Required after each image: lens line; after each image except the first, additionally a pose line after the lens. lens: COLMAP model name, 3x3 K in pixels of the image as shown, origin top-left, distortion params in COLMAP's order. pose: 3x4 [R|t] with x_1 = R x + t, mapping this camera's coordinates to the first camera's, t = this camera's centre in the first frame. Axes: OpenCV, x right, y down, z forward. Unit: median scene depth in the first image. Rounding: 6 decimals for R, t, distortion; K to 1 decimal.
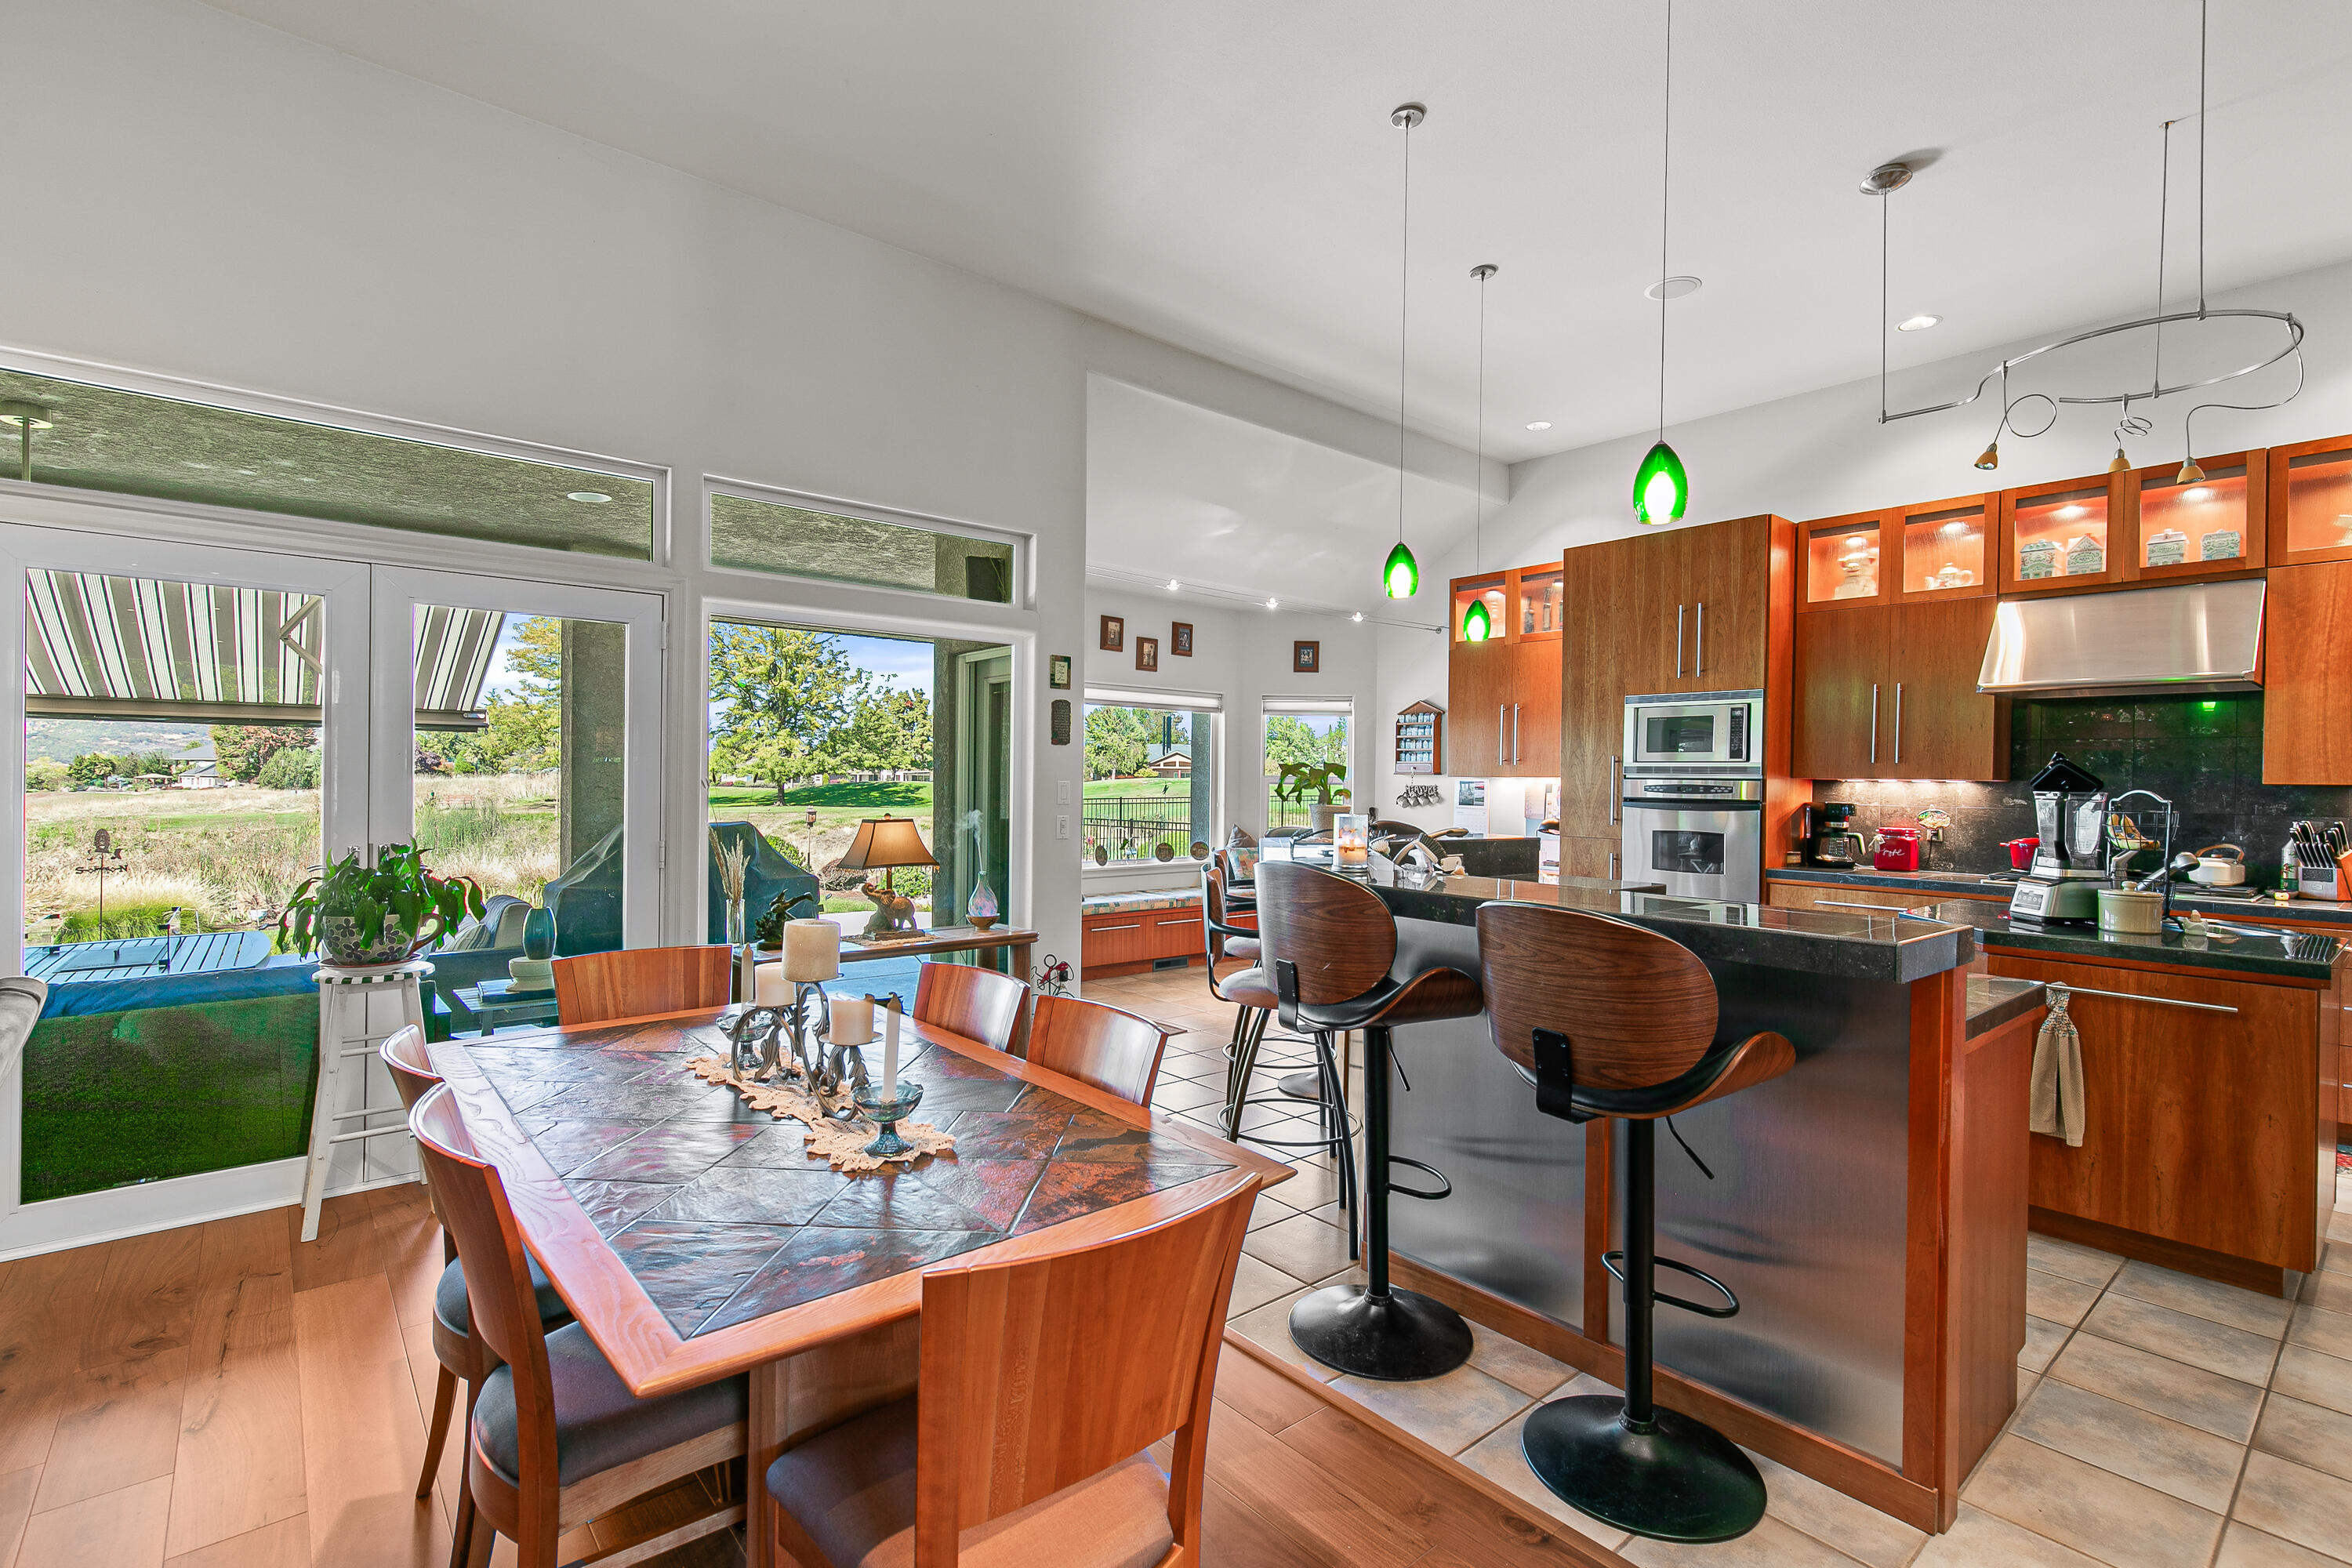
lens RADIAL K [[1070.7, 0, 1199.9], [0, 1070.7, 778.8], [0, 0, 1]] dist [0.008963, -0.001466]
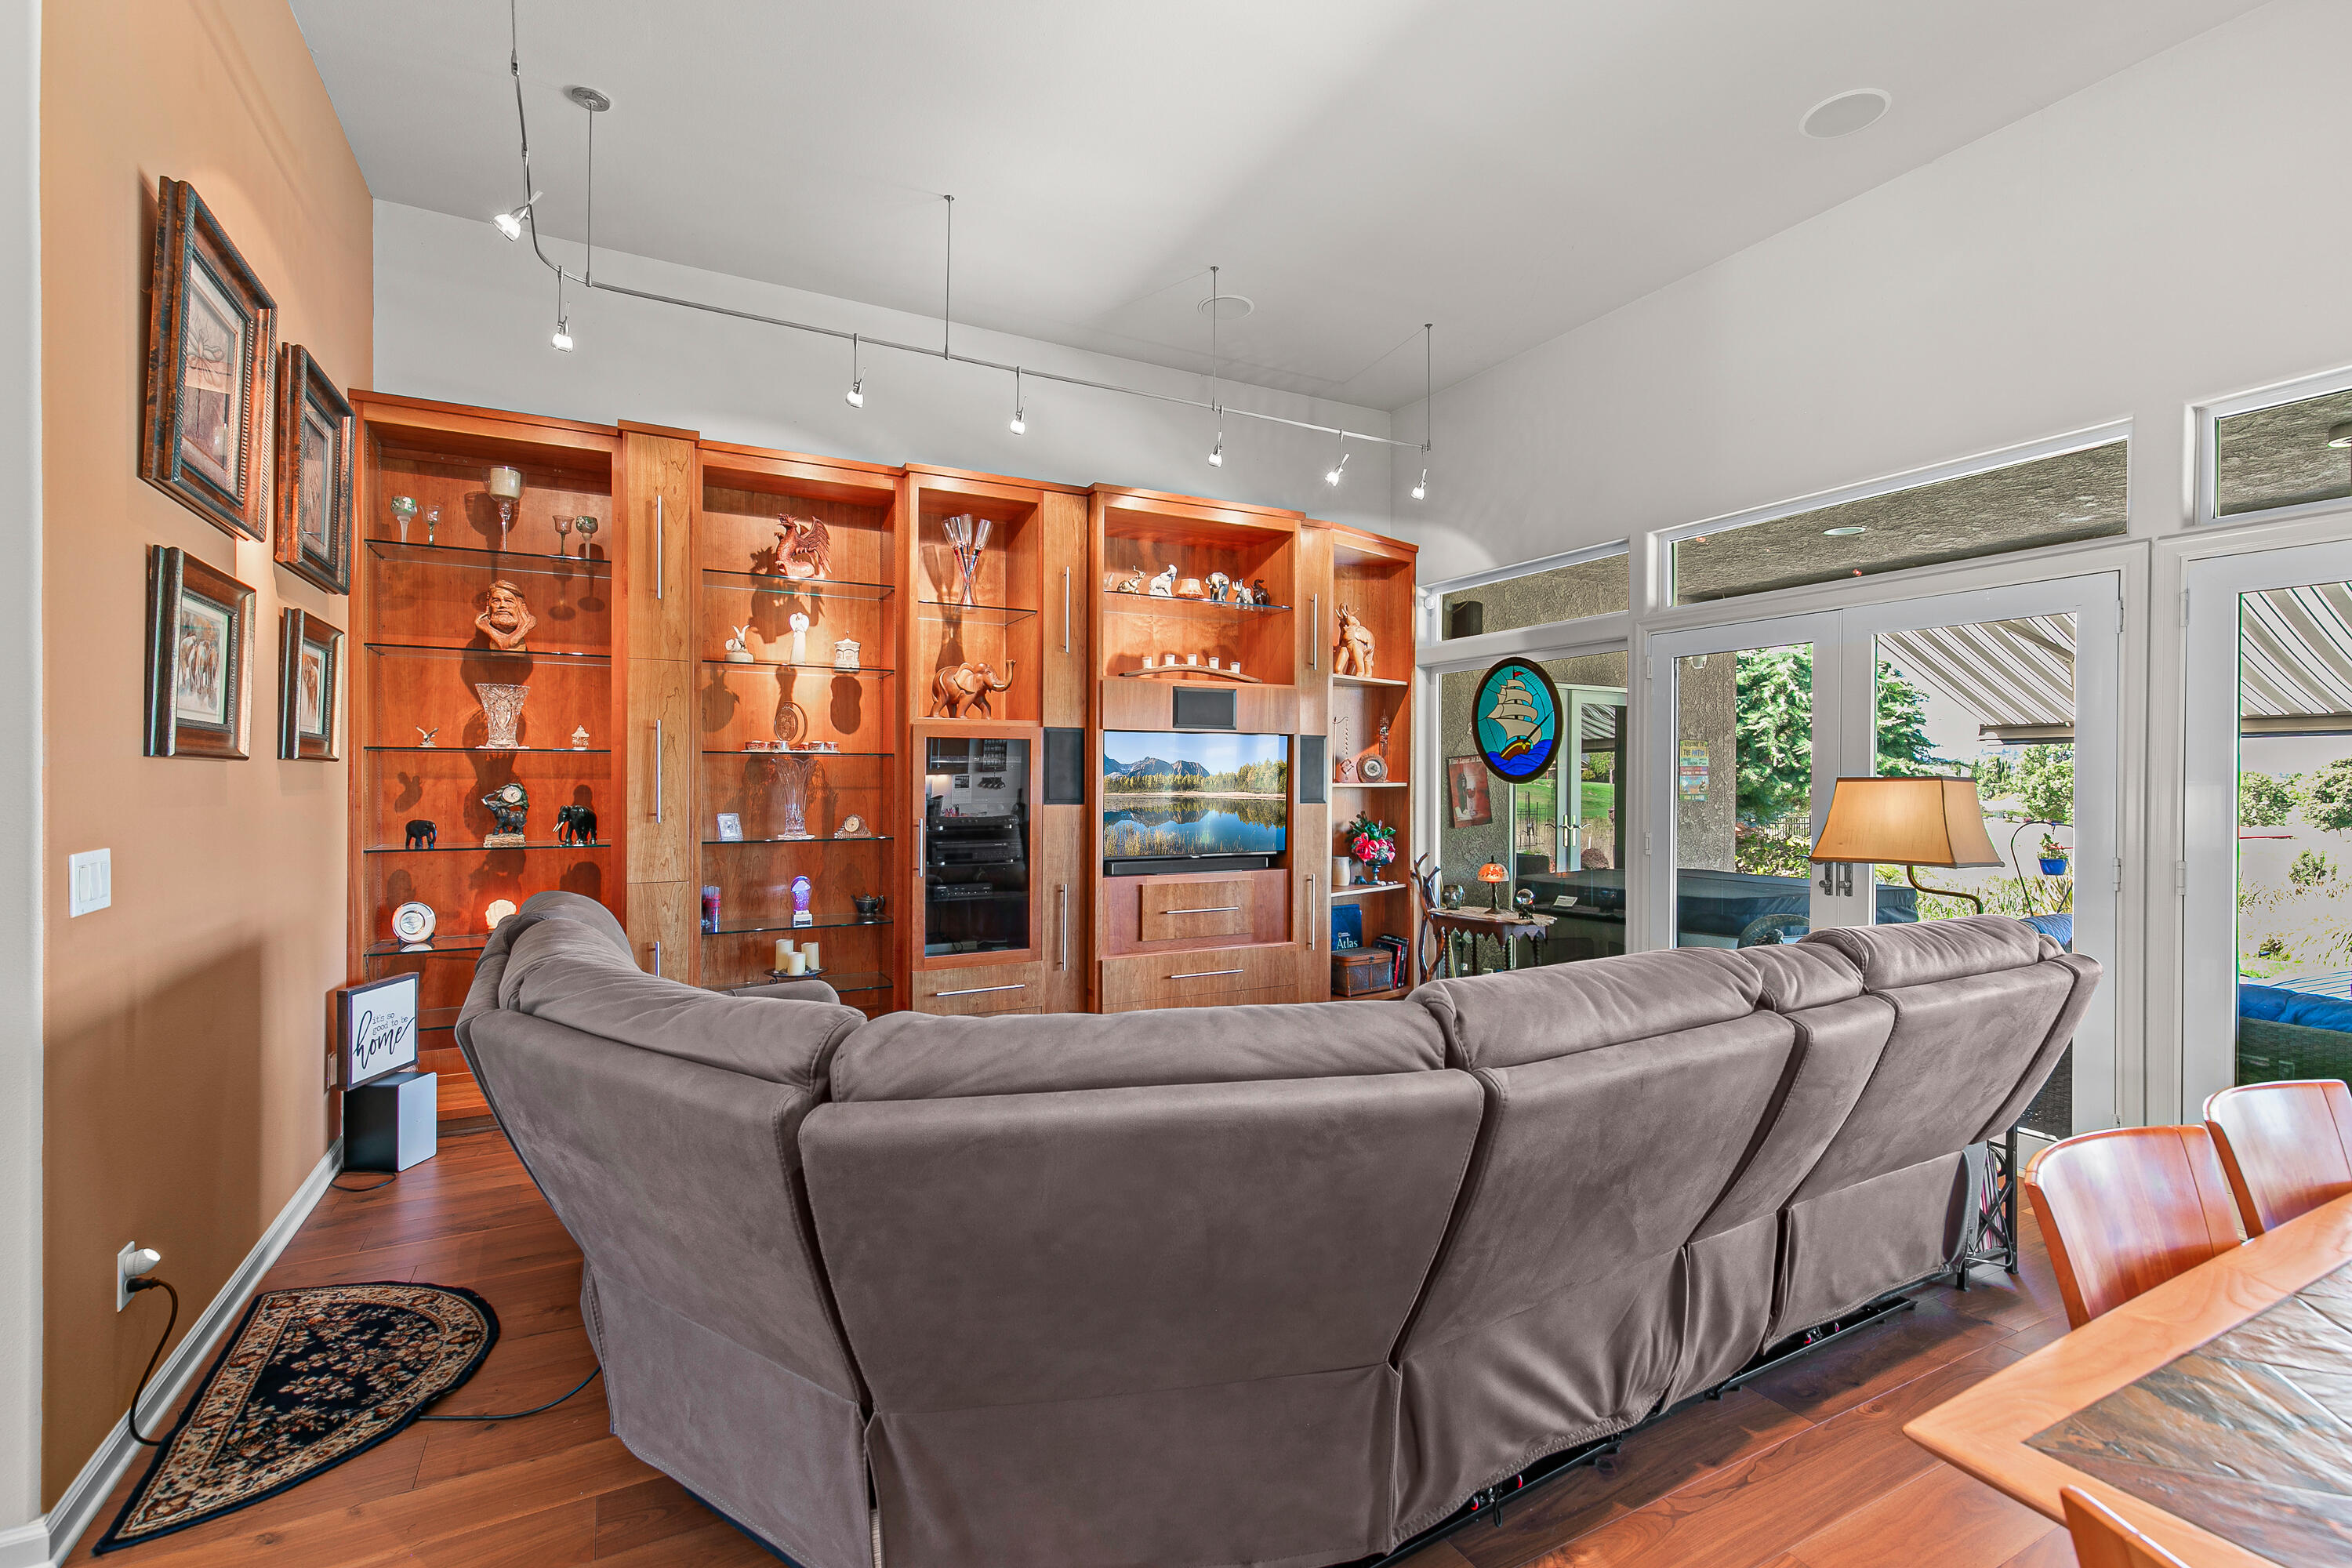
lens RADIAL K [[1070.7, 0, 1188.2], [0, 1070.7, 780.9], [0, 0, 1]] dist [0.008963, -0.001466]
pose [[-0.221720, -0.011324, -0.975045, 0.099728], [-0.009428, 0.999911, -0.009469, 0.005501], [0.975065, 0.007094, -0.221807, 0.115548]]
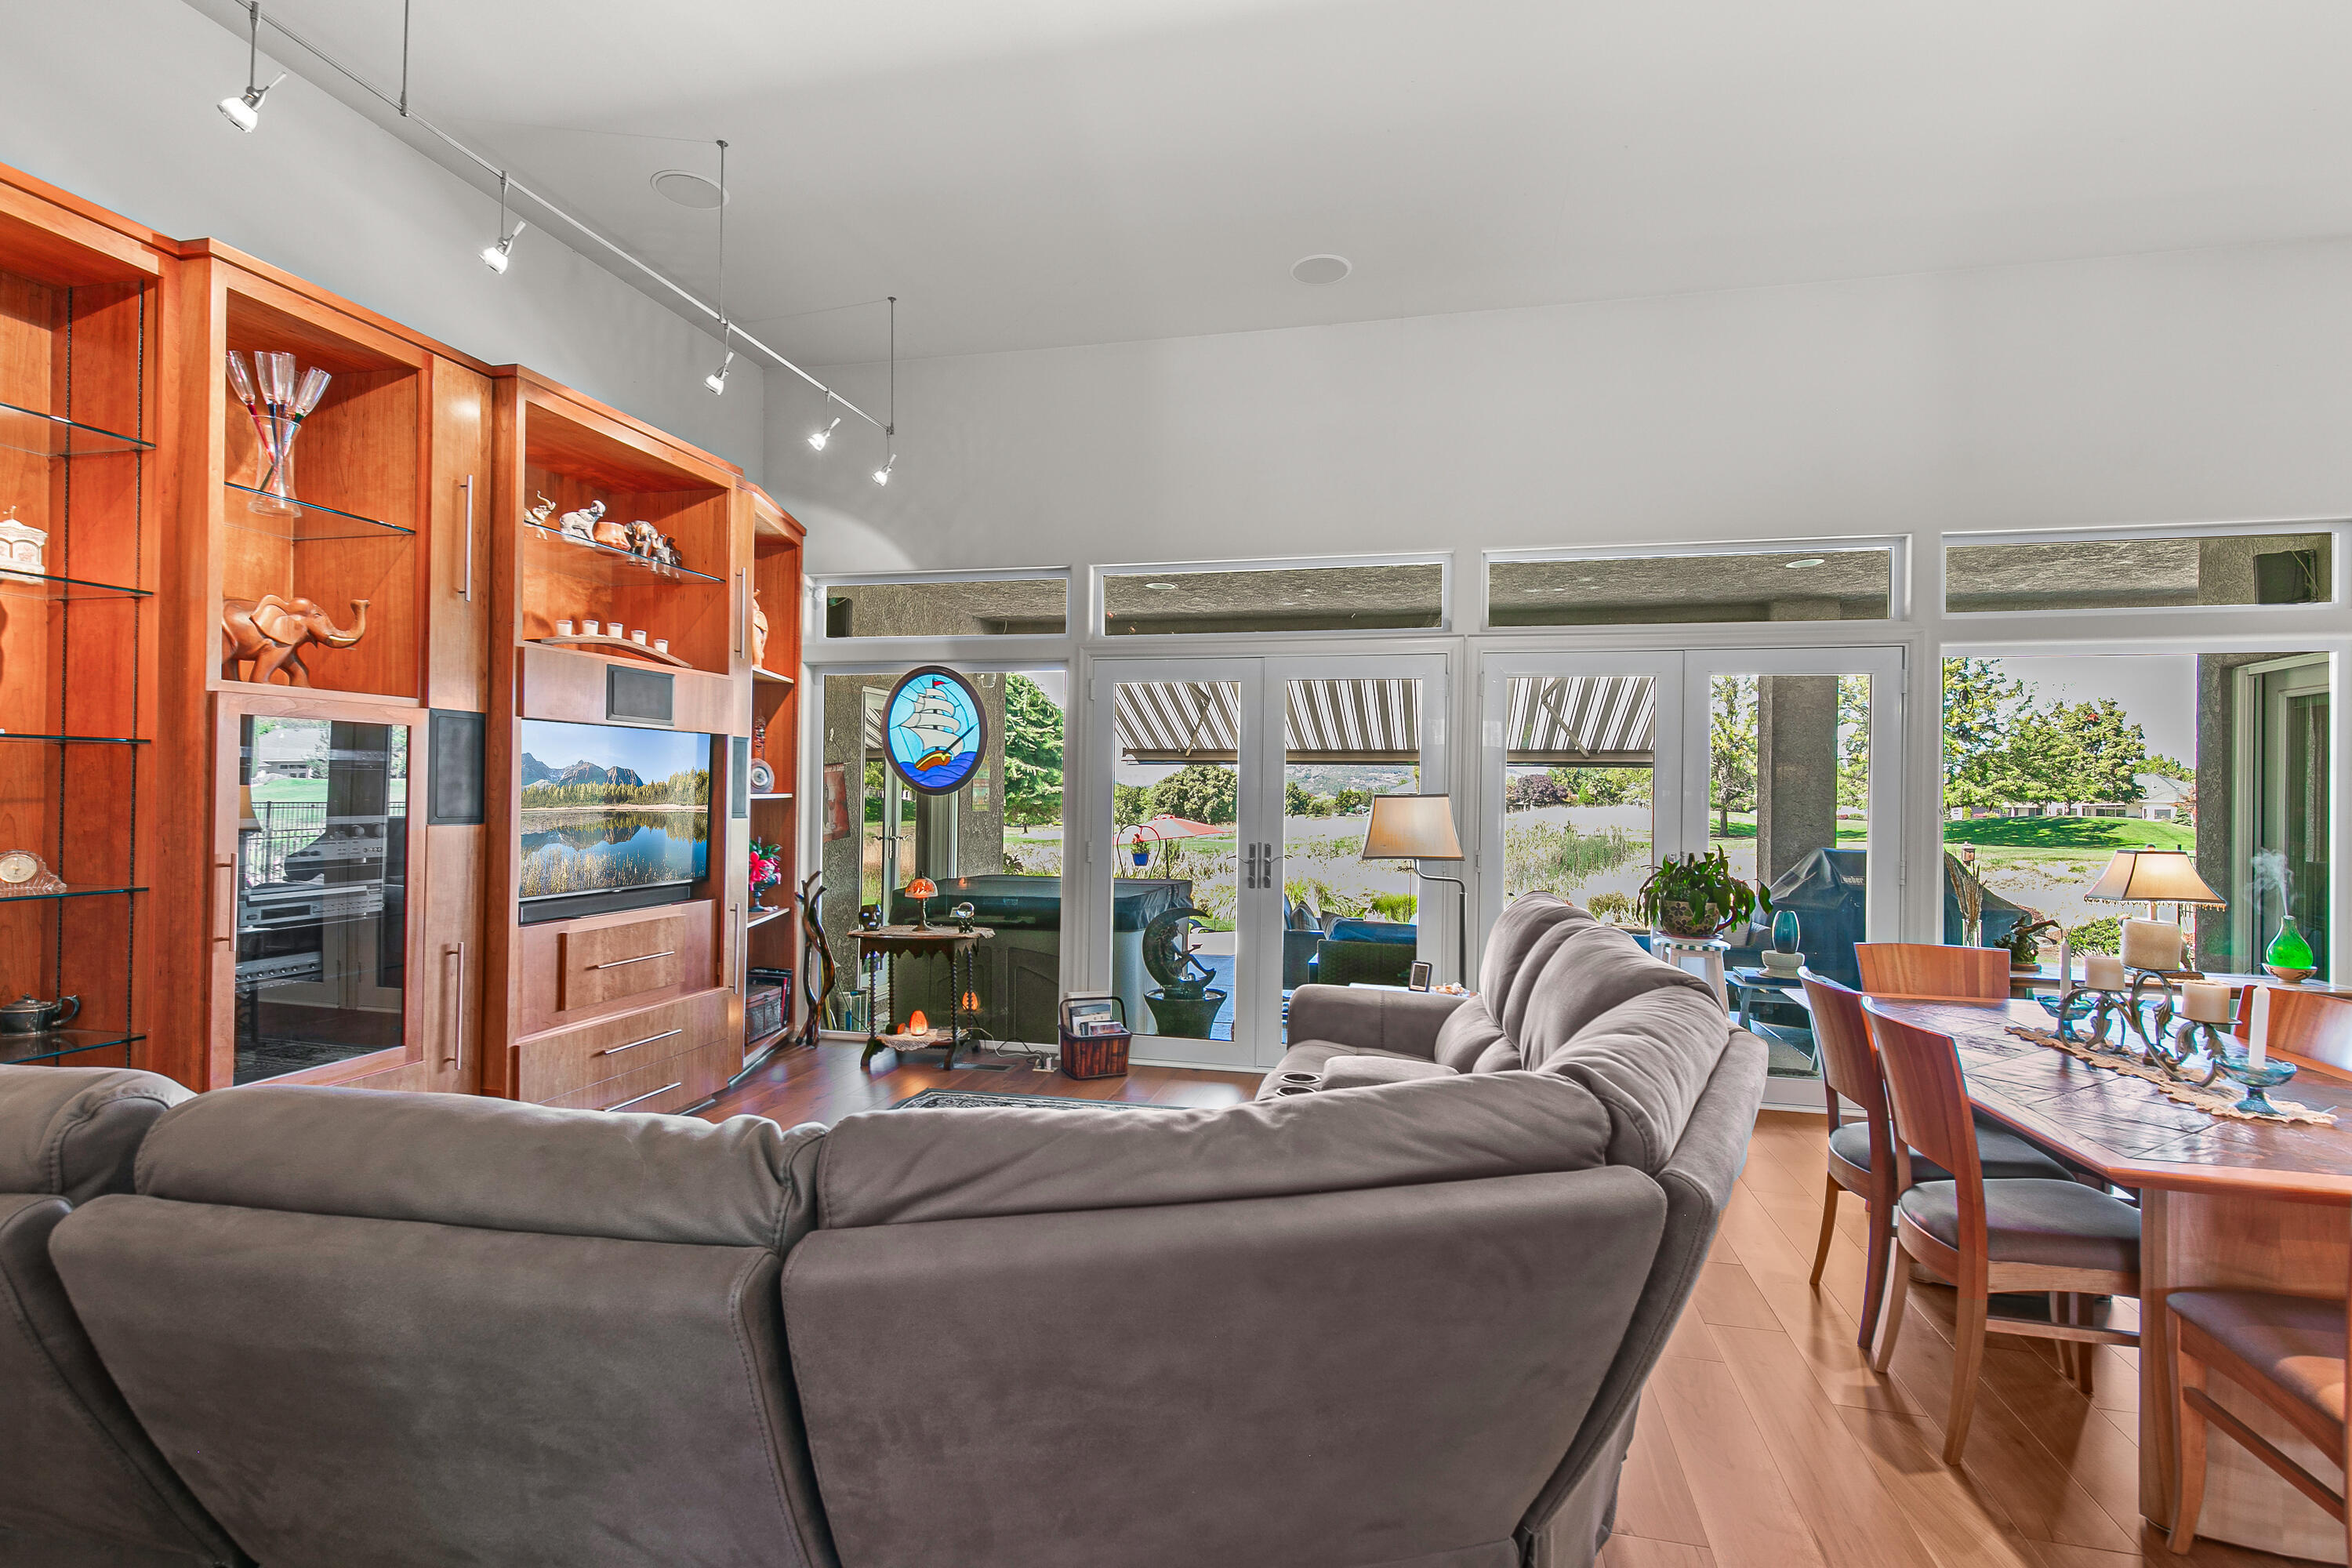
lens RADIAL K [[1070.7, 0, 1189.6], [0, 1070.7, 788.8], [0, 0, 1]] dist [0.008963, -0.001466]
pose [[0.572279, -0.006868, -0.820031, 0.004096], [-0.009582, 0.999841, -0.015061, 0.003049], [0.820003, 0.016476, 0.572122, -0.143268]]
